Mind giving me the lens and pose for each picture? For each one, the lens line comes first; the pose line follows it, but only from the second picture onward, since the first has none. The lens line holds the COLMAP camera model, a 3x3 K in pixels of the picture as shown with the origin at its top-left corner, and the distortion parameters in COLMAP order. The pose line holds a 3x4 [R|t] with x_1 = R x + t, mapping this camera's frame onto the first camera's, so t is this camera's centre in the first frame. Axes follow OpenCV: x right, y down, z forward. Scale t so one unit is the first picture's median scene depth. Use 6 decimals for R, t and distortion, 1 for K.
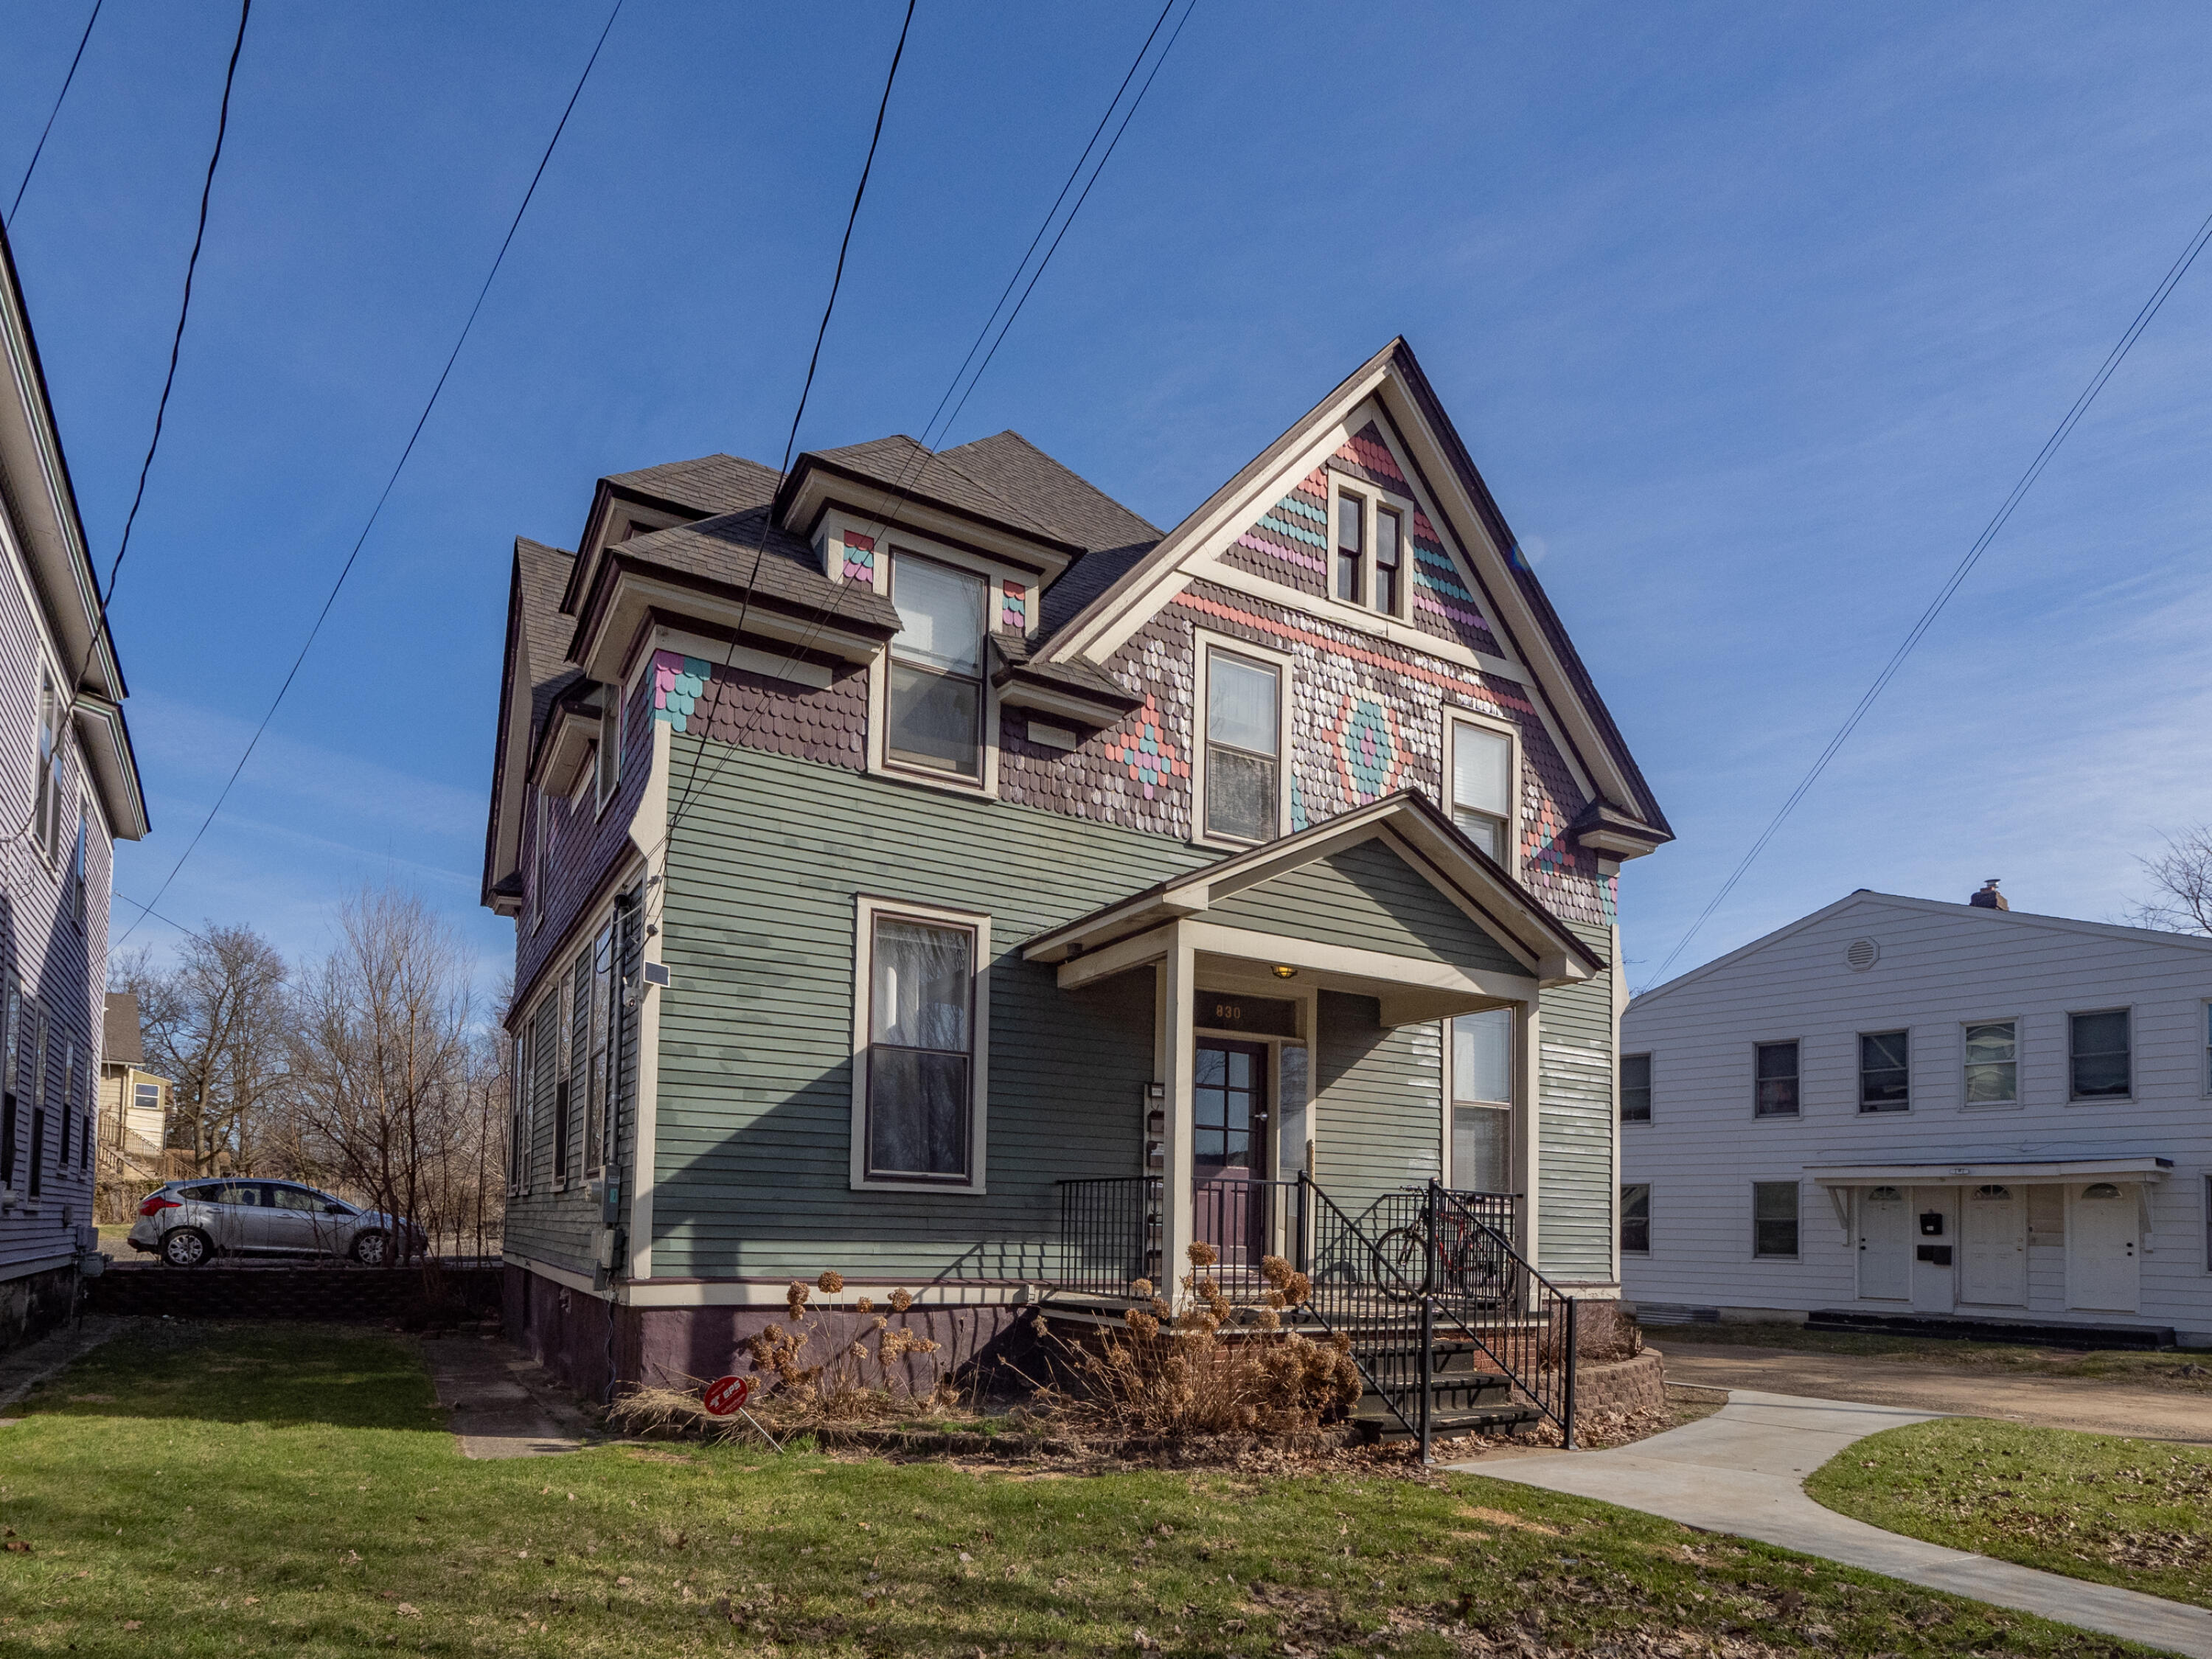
lens RADIAL K [[1178.0, 0, 1106.0], [0, 1178.0, 829.5], [0, 0, 1]] dist [0.006996, 0.000807]
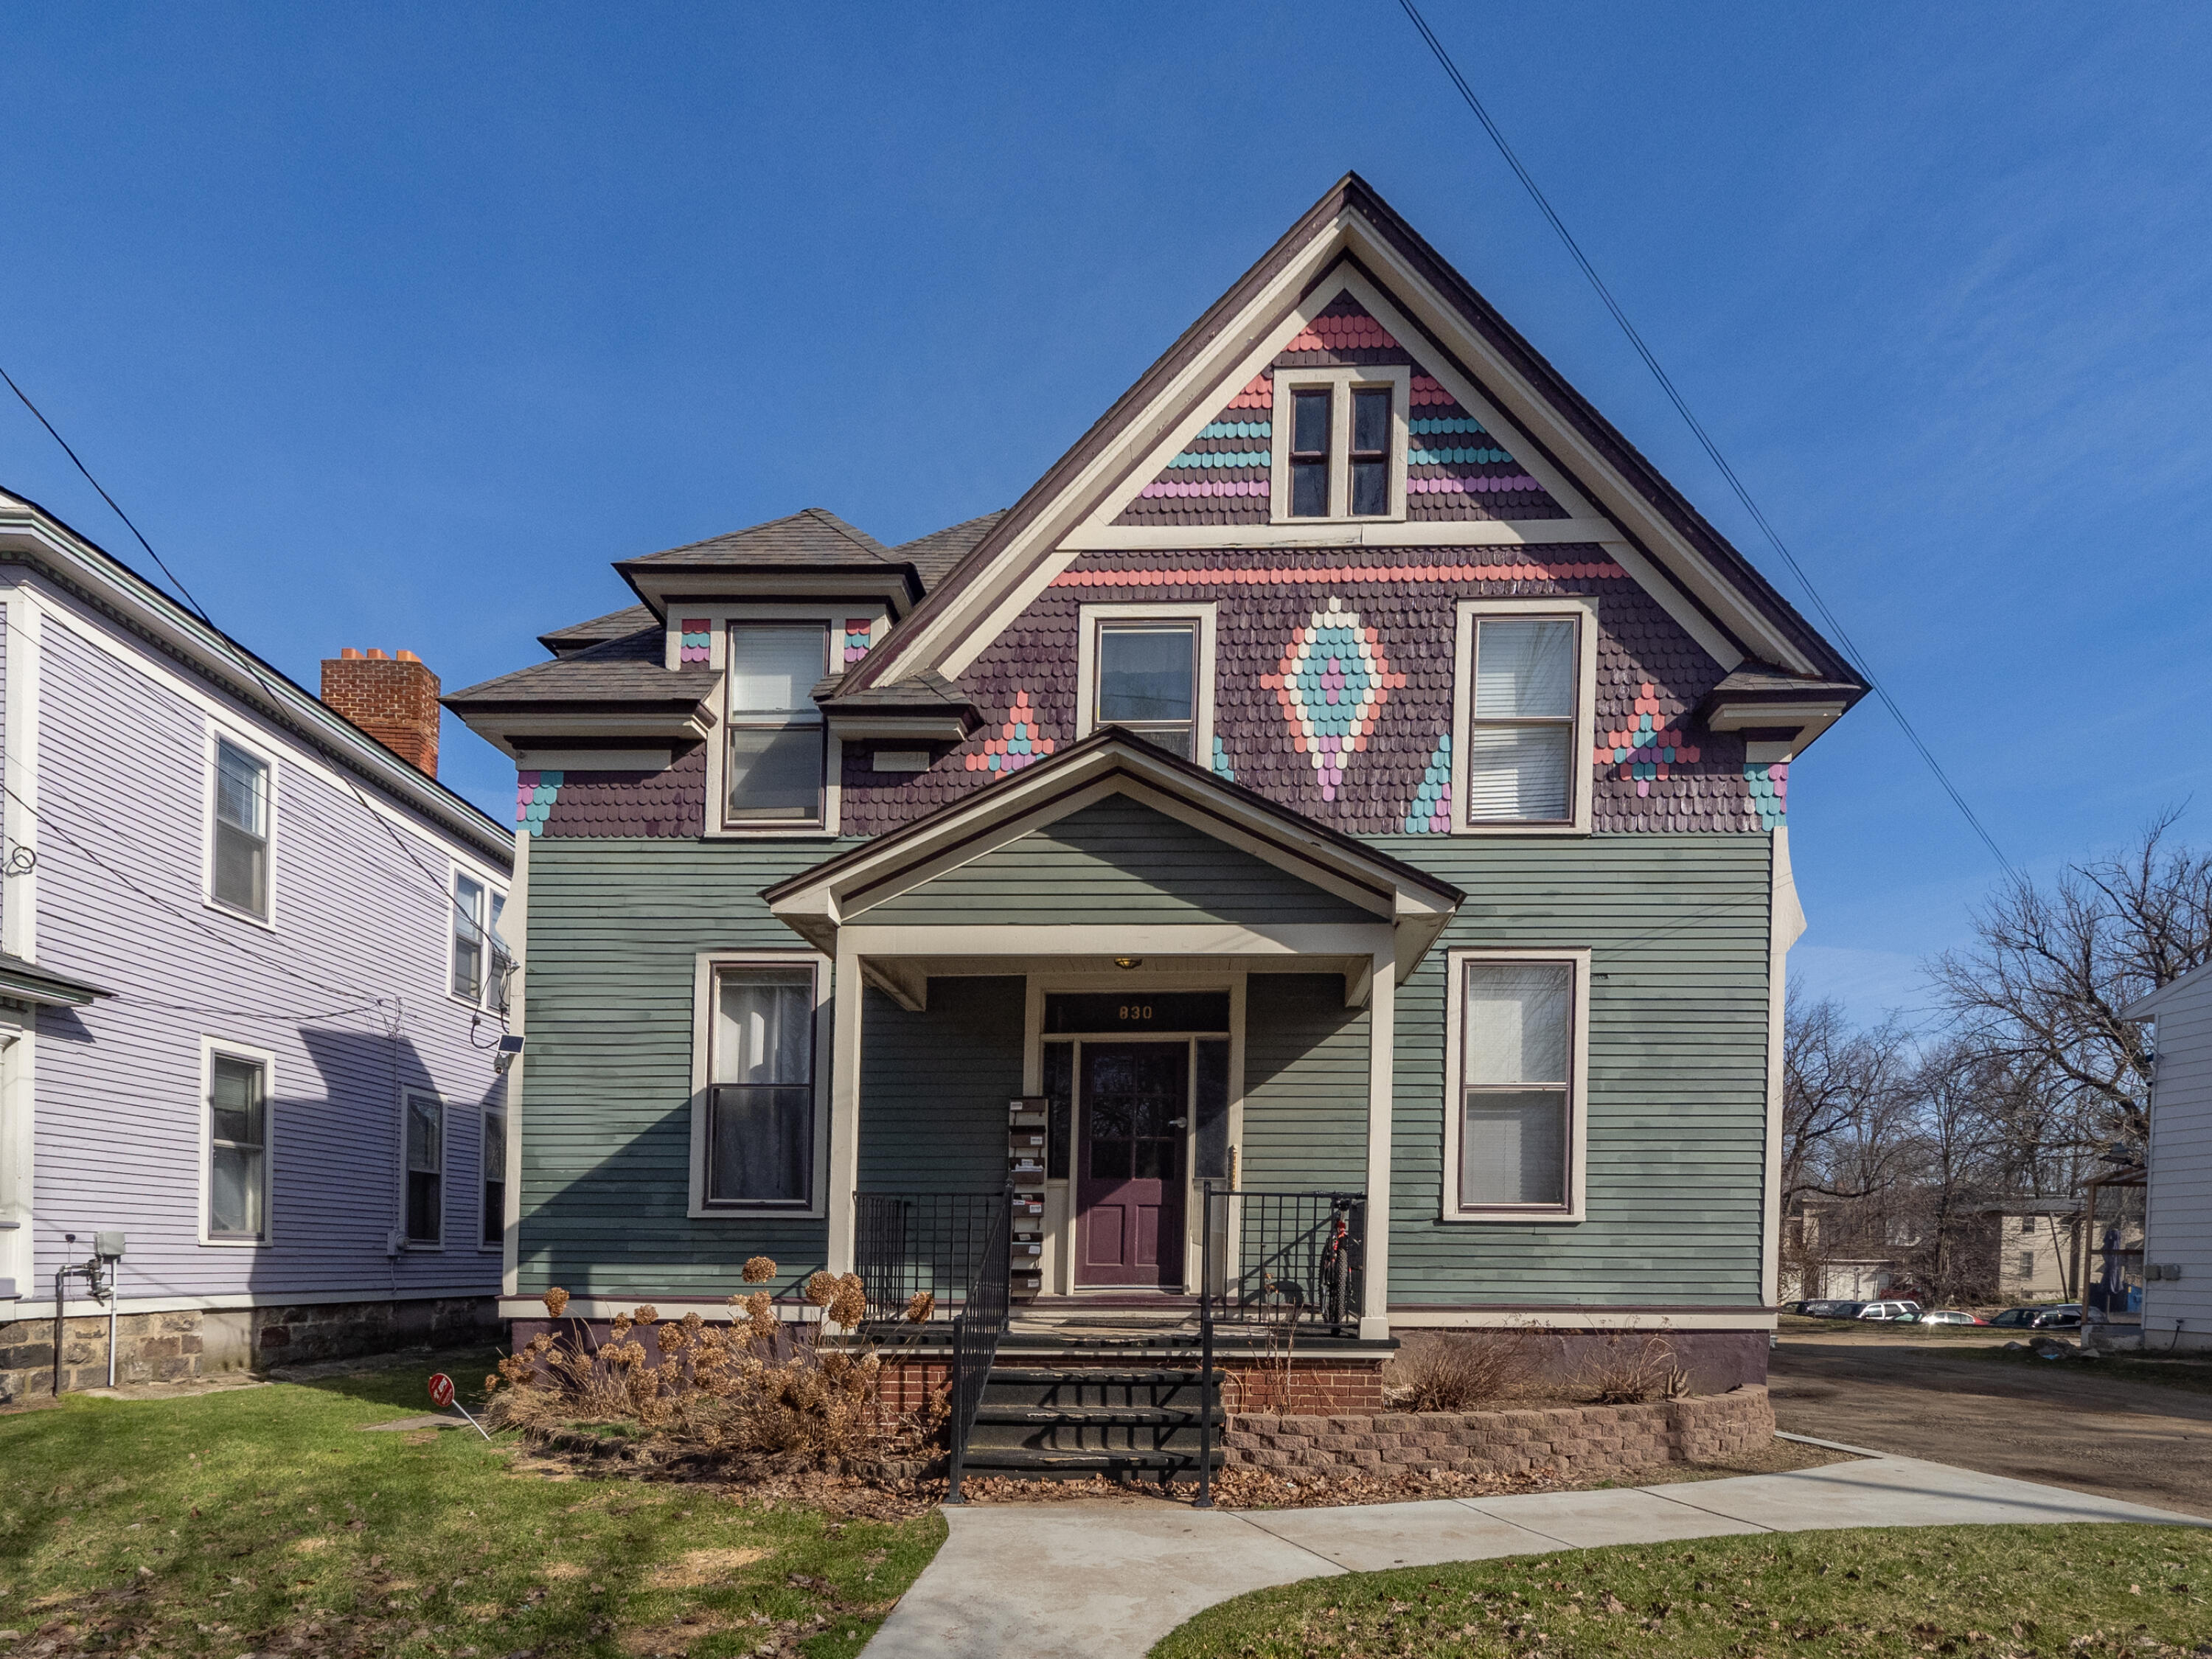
lens RADIAL K [[1134.4, 0, 1109.5], [0, 1134.4, 945.5], [0, 0, 1]] dist [0.000923, -0.000381]
pose [[0.854024, -0.153178, -0.497171, 0.560983], [0.179711, 0.983703, 0.005624, 0.100323], [0.488207, -0.094150, 0.867634, 0.248318]]
